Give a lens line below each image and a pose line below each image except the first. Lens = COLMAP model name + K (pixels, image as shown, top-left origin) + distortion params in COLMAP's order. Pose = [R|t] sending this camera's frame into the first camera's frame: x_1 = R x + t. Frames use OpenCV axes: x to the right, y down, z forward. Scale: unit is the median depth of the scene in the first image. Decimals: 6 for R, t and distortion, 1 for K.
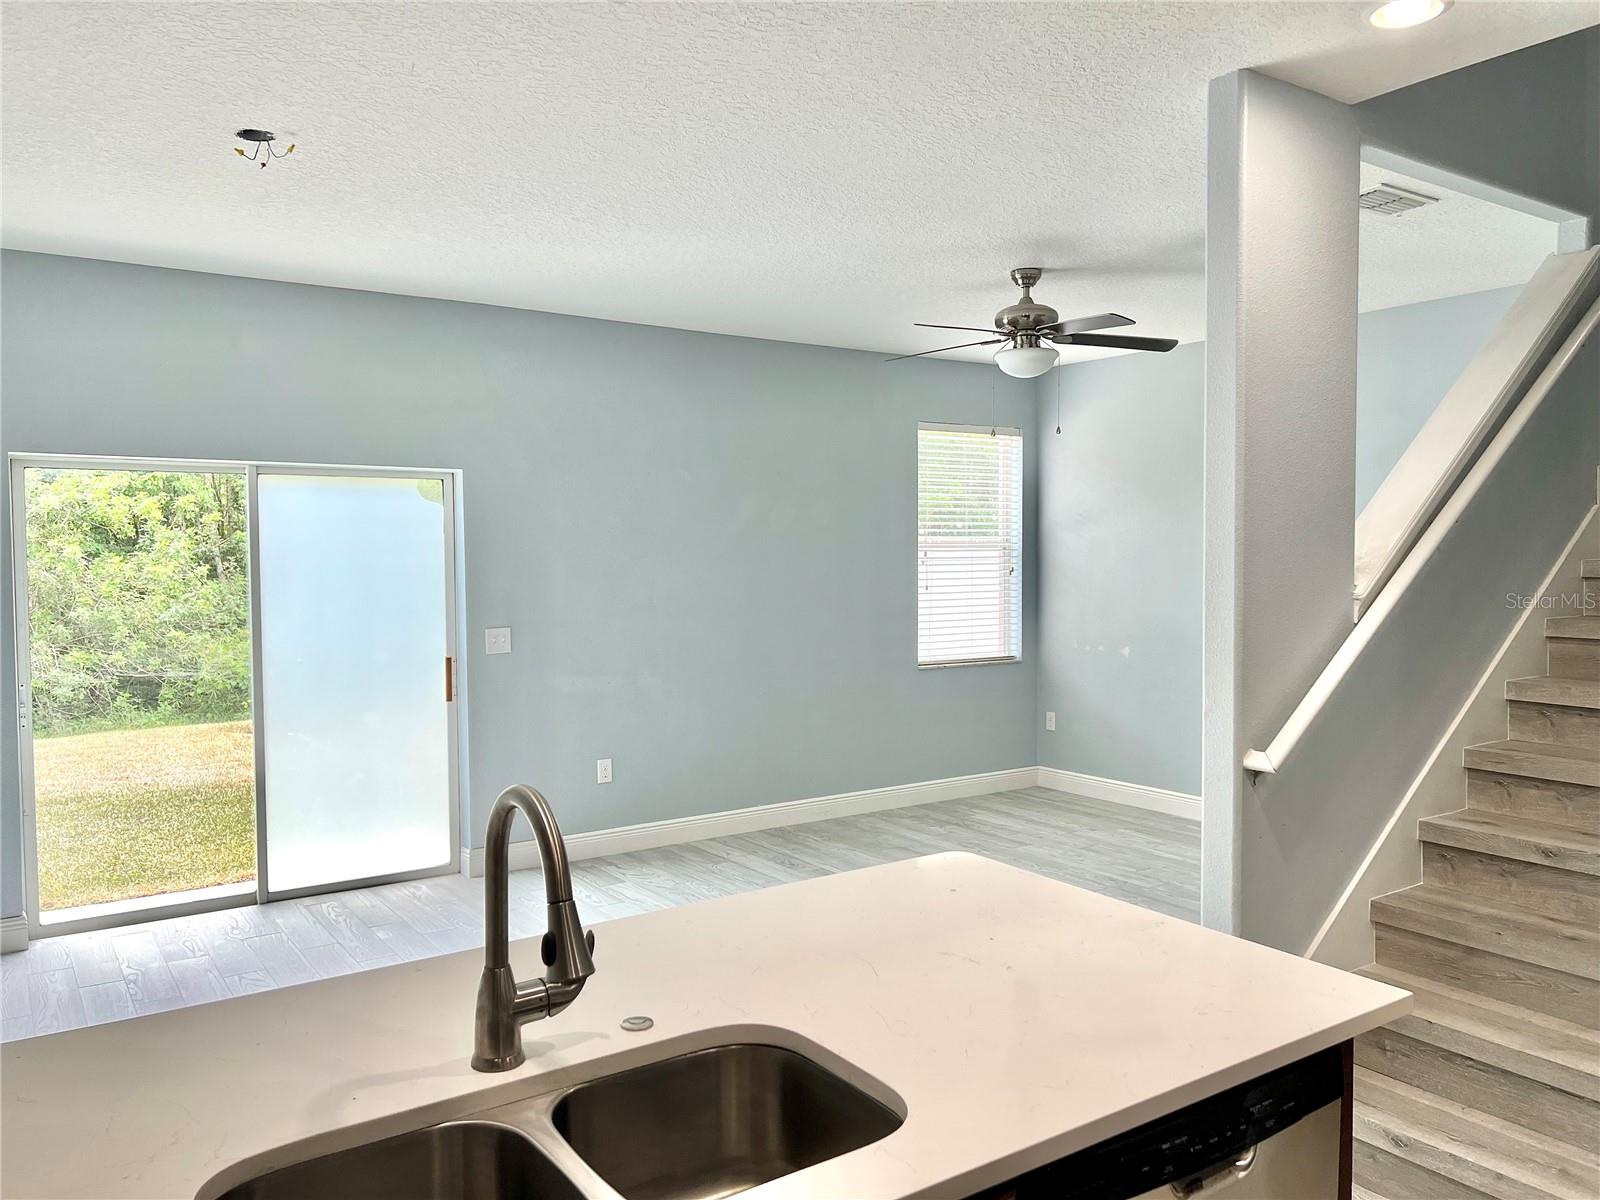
lens RADIAL K [[1200.5, 0, 821.9], [0, 1200.5, 606.0], [0, 0, 1]] dist [0.121821, -0.164173]
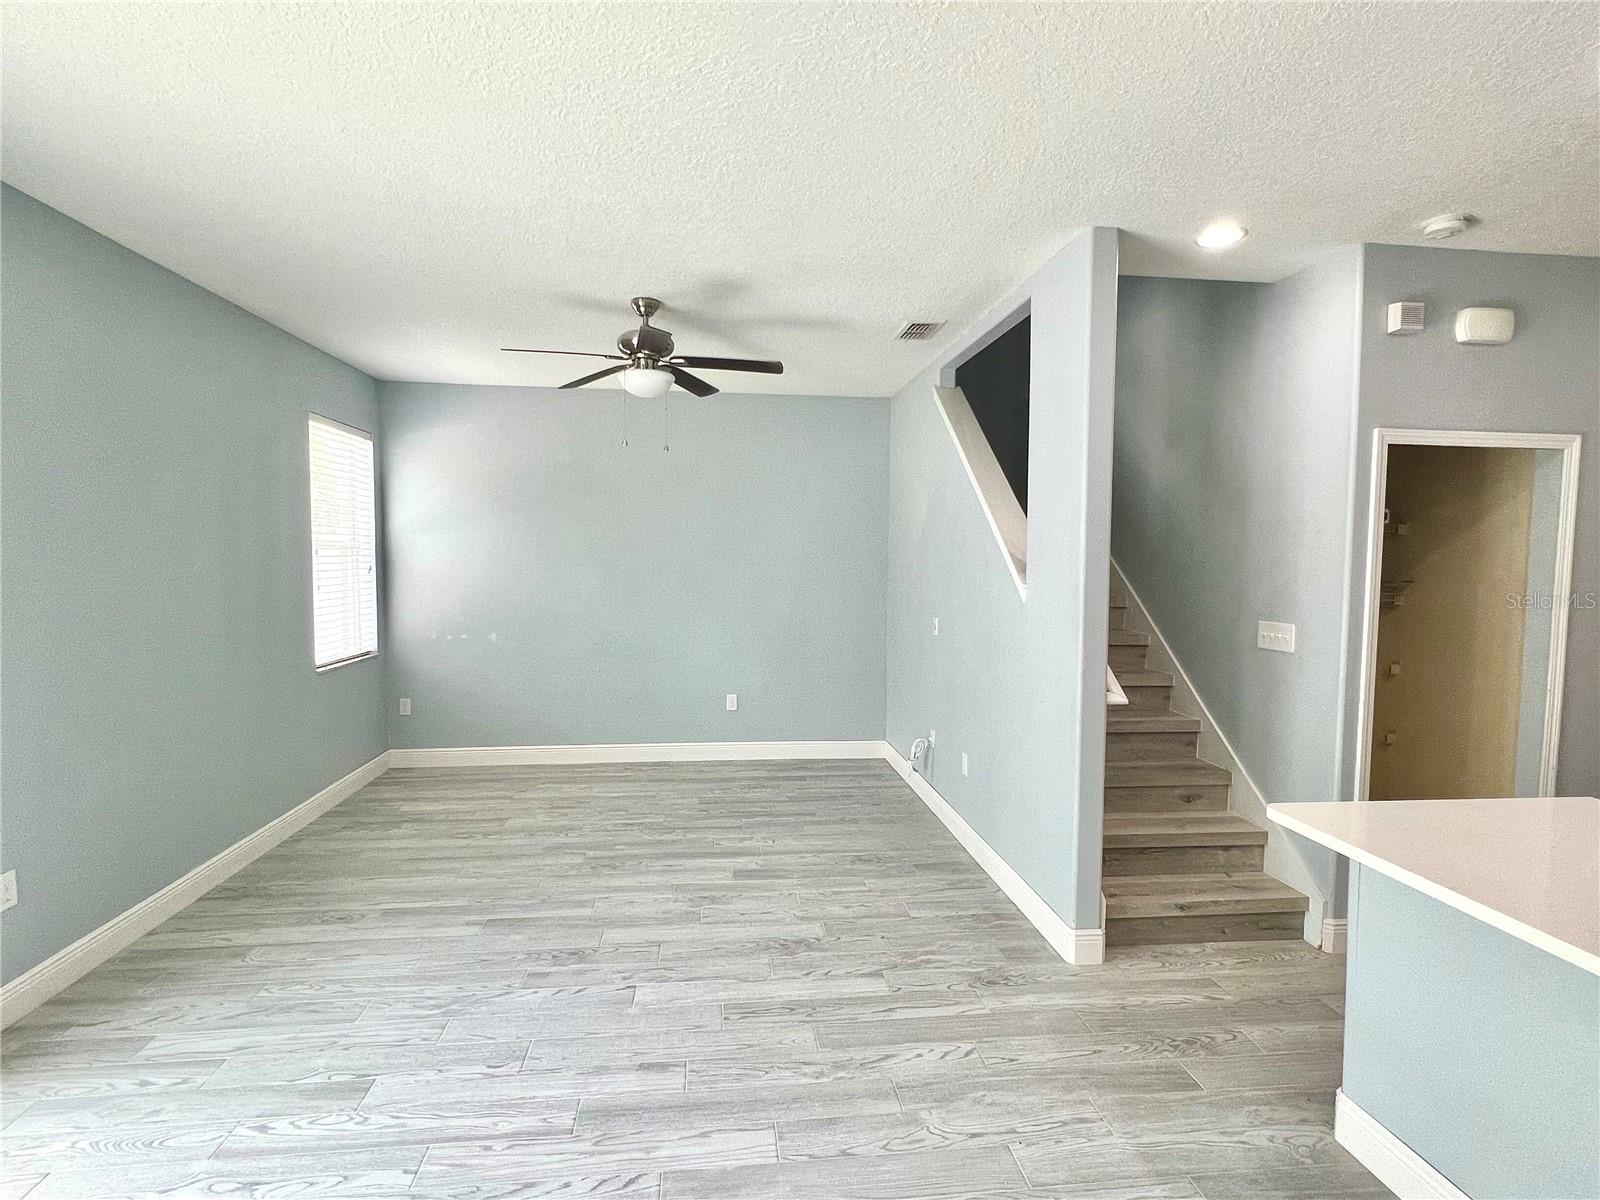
lens RADIAL K [[795.5, 0, 797.2], [0, 795.5, 602.2], [0, 0, 1]] dist [-0.001957, 0.000623]
pose [[0.479195, -0.043697, 0.876620, -0.368717], [0.027810, 0.999014, 0.034597, -0.019499], [-0.877268, 0.007800, 0.479938, 0.471337]]
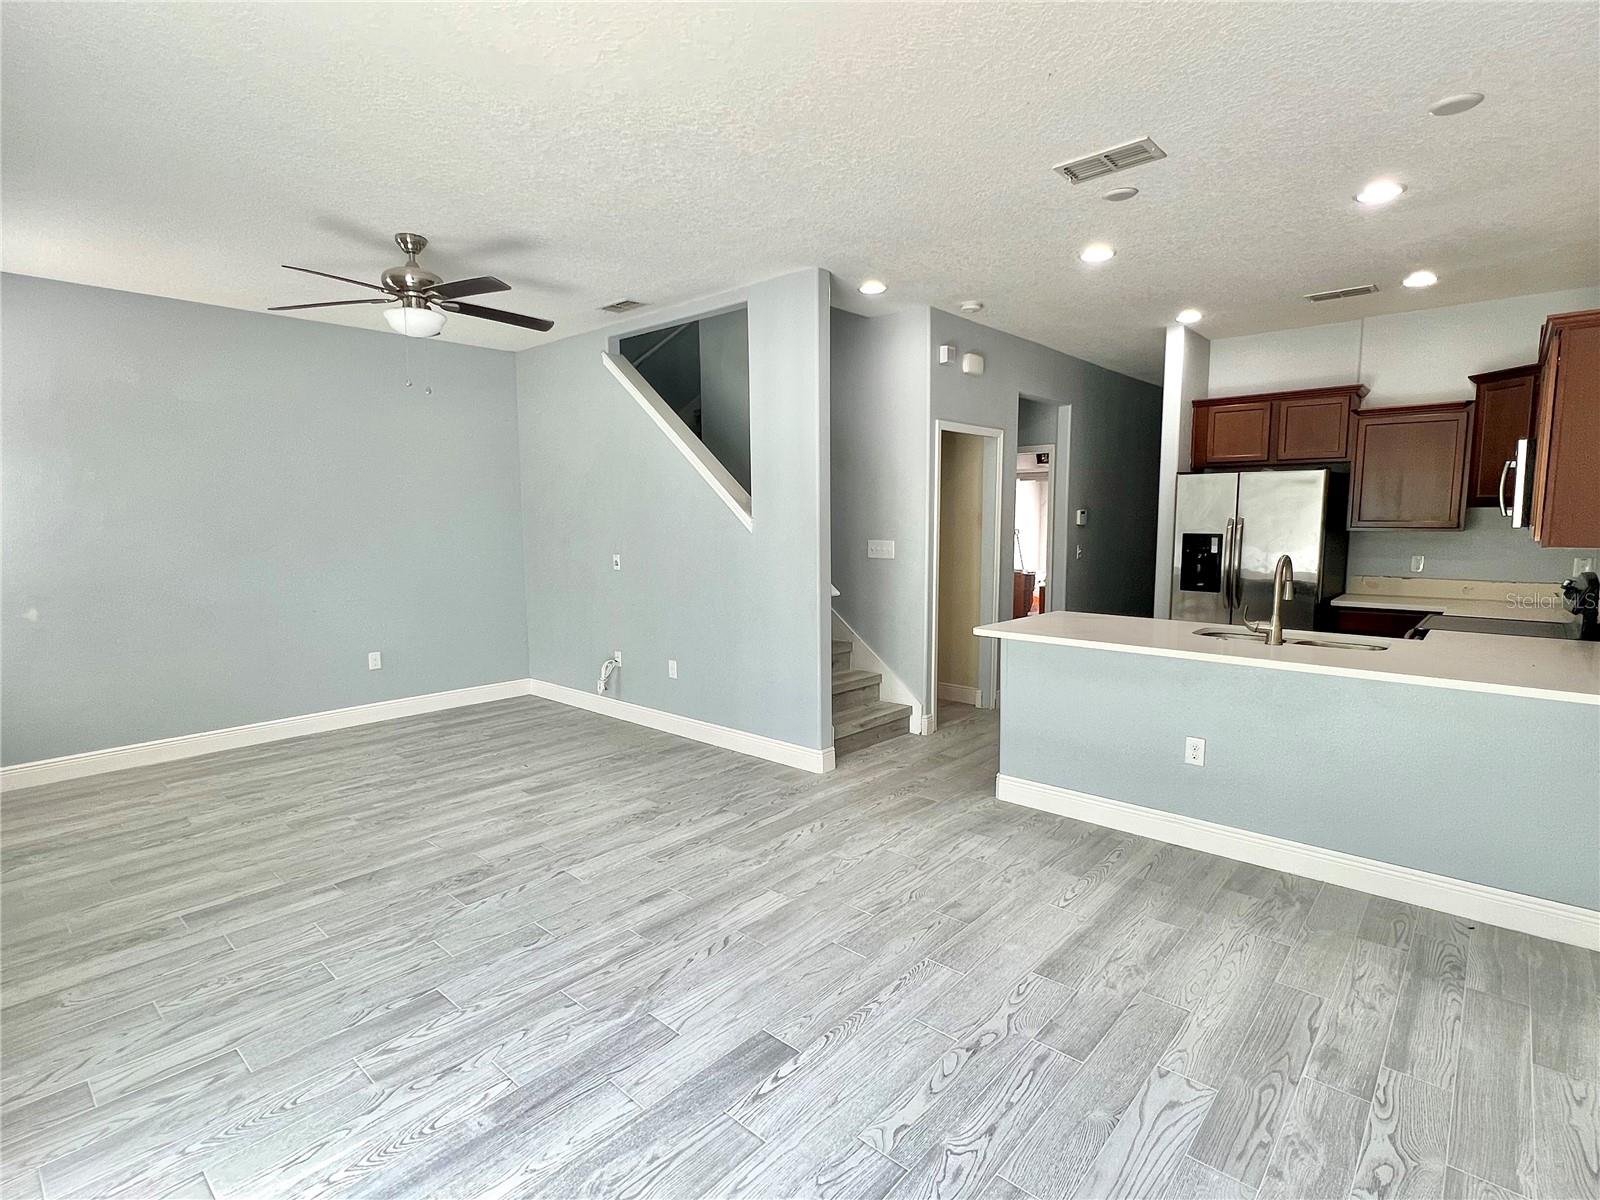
lens RADIAL K [[795.5, 0, 797.2], [0, 795.5, 602.2], [0, 0, 1]] dist [-0.001957, 0.000623]
pose [[-0.224404, -0.102541, 0.969086, -0.563634], [0.049615, 0.991957, 0.116450, -0.015011], [-0.973232, 0.074213, -0.217512, 0.747330]]
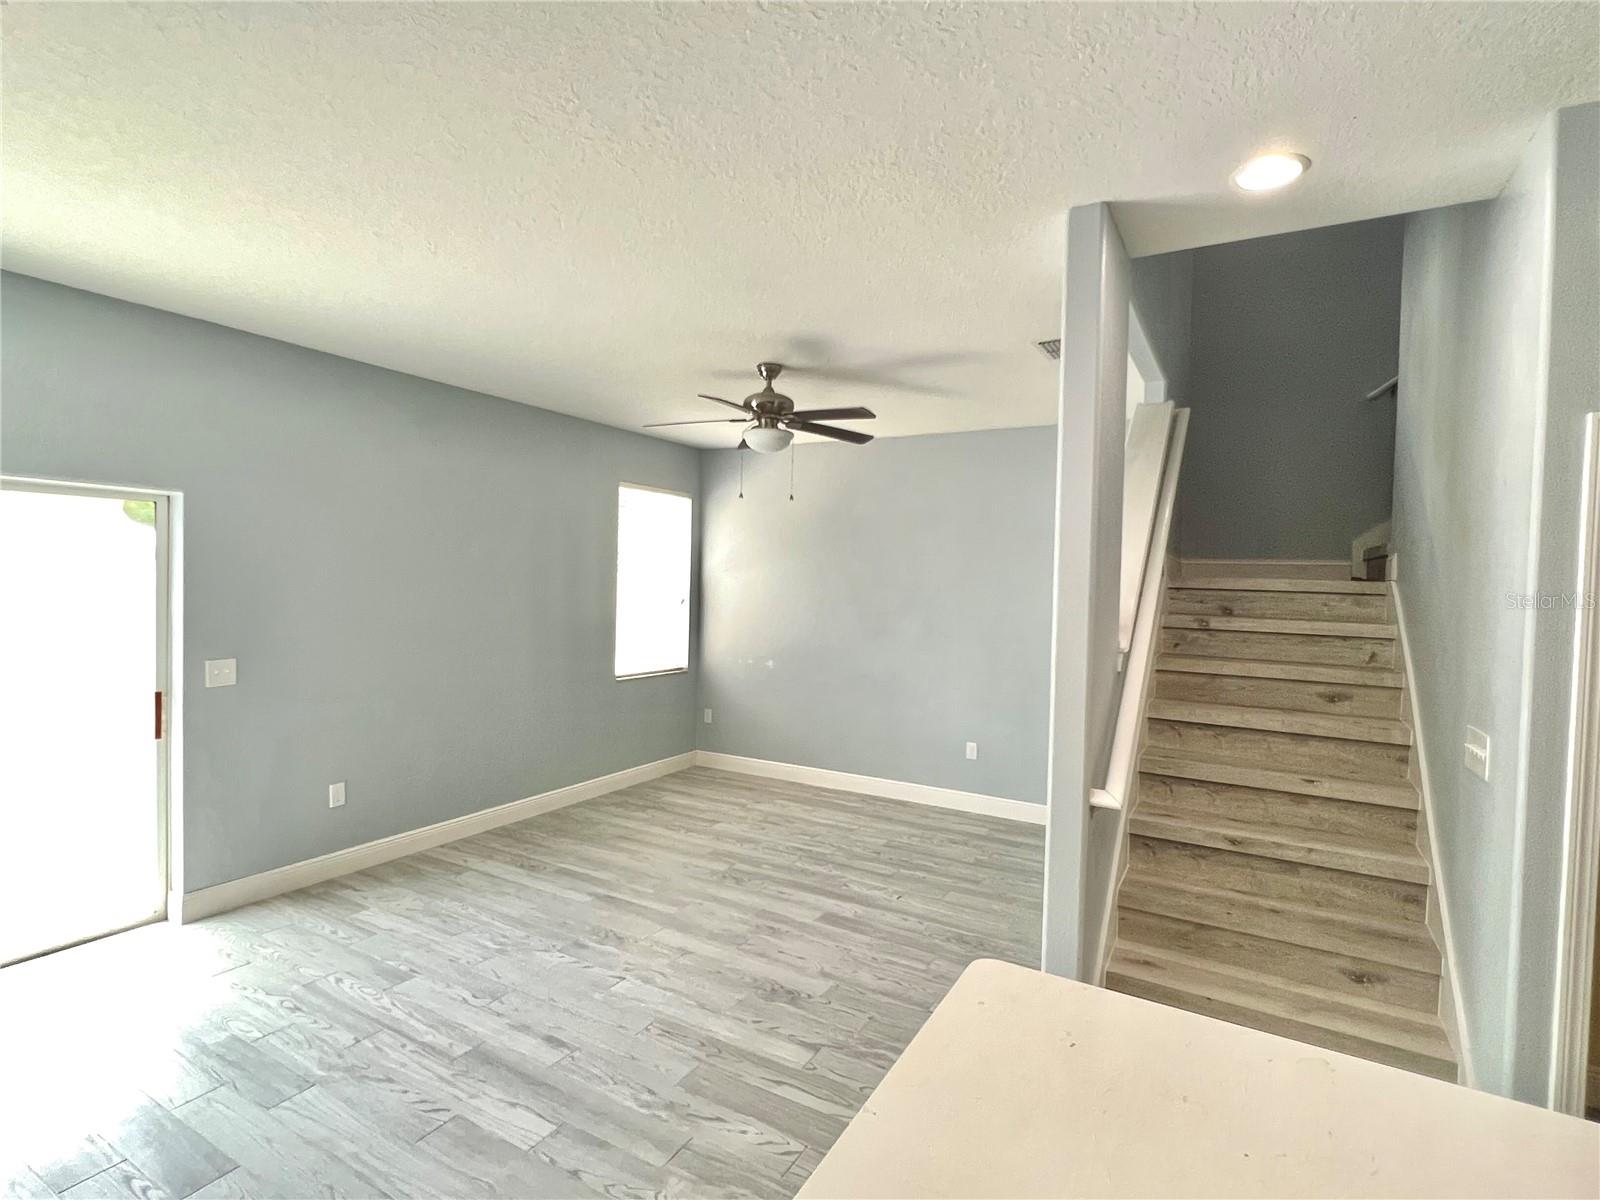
lens RADIAL K [[794.5, 0, 800.0], [0, 794.5, 600.0], [0, 0, 1]] dist [-0.000060, -0.000196]
pose [[0.905744, 0.017433, 0.423467, -0.121874], [-0.011656, 0.999800, -0.016229, -0.025076], [-0.423666, 0.009763, 0.905766, 0.236310]]
